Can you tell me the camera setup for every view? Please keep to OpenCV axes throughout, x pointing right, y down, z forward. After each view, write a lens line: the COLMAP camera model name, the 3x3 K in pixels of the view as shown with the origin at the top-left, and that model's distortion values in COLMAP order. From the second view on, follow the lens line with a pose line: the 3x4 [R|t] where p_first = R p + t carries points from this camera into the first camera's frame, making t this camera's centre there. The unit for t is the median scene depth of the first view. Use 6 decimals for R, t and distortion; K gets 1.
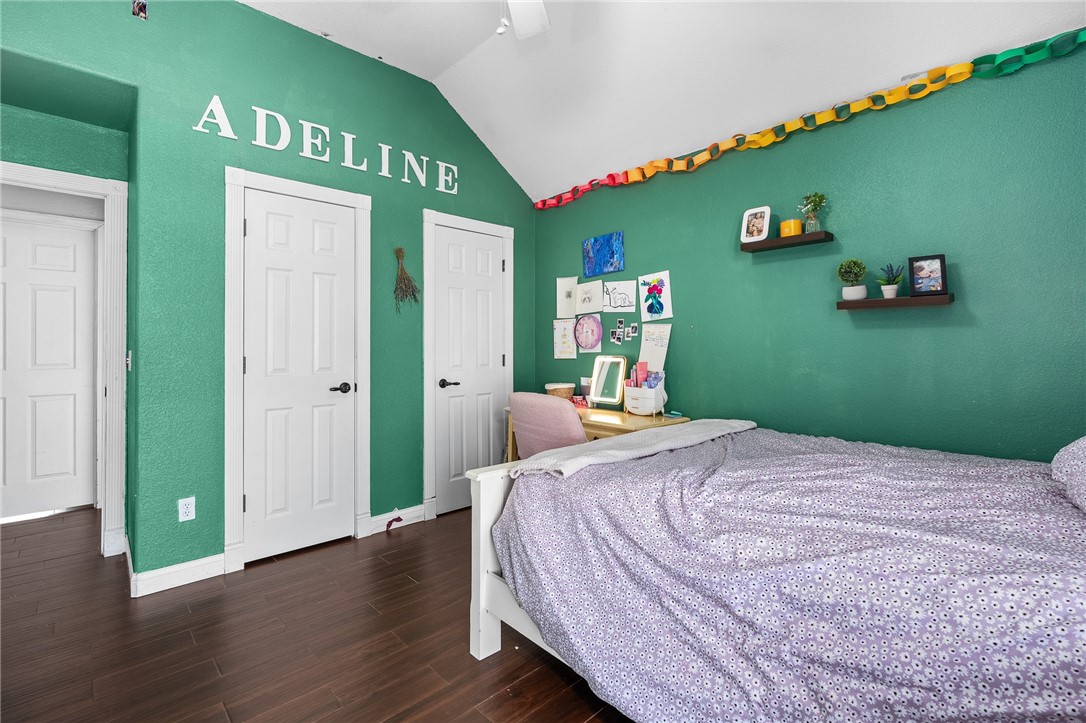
lens RADIAL K [[493.1, 0, 549.4], [0, 493.1, 350.6], [0, 0, 1]] dist [-0.008731, 0.000603]
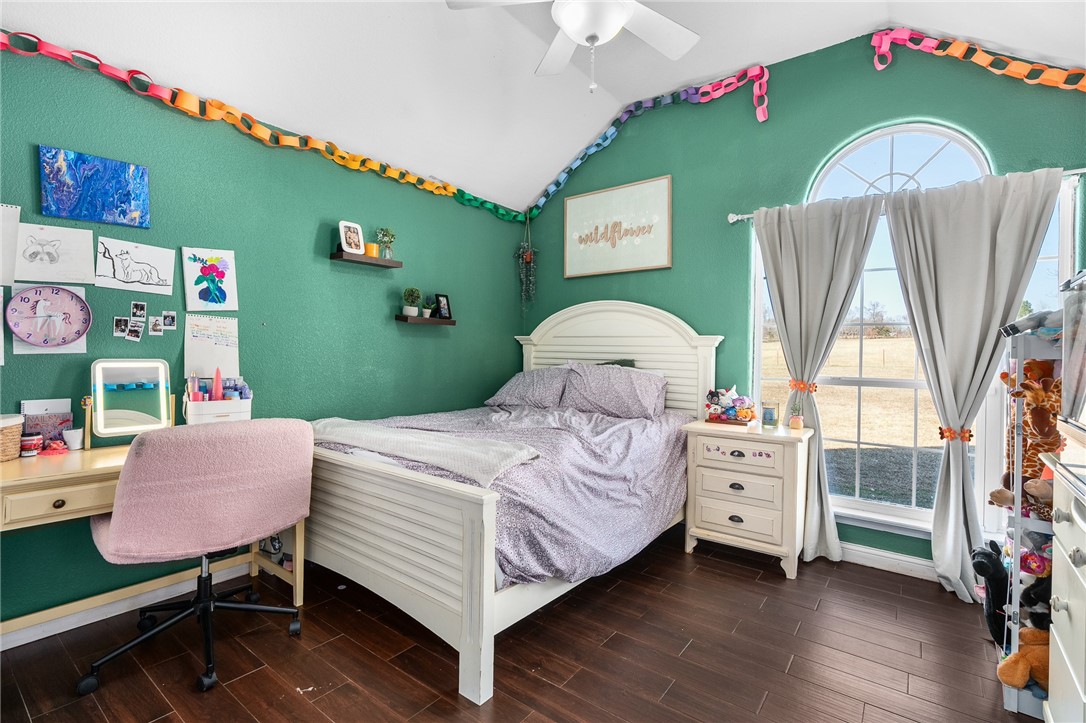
lens RADIAL K [[493.1, 0, 540.3], [0, 493.1, 356.2], [0, 0, 1]] dist [-0.008731, 0.000603]
pose [[-0.141909, -0.013819, 0.989783, -0.597443], [-0.012421, 0.999849, 0.012179, -0.007474], [-0.989802, -0.010565, -0.142059, 0.595818]]
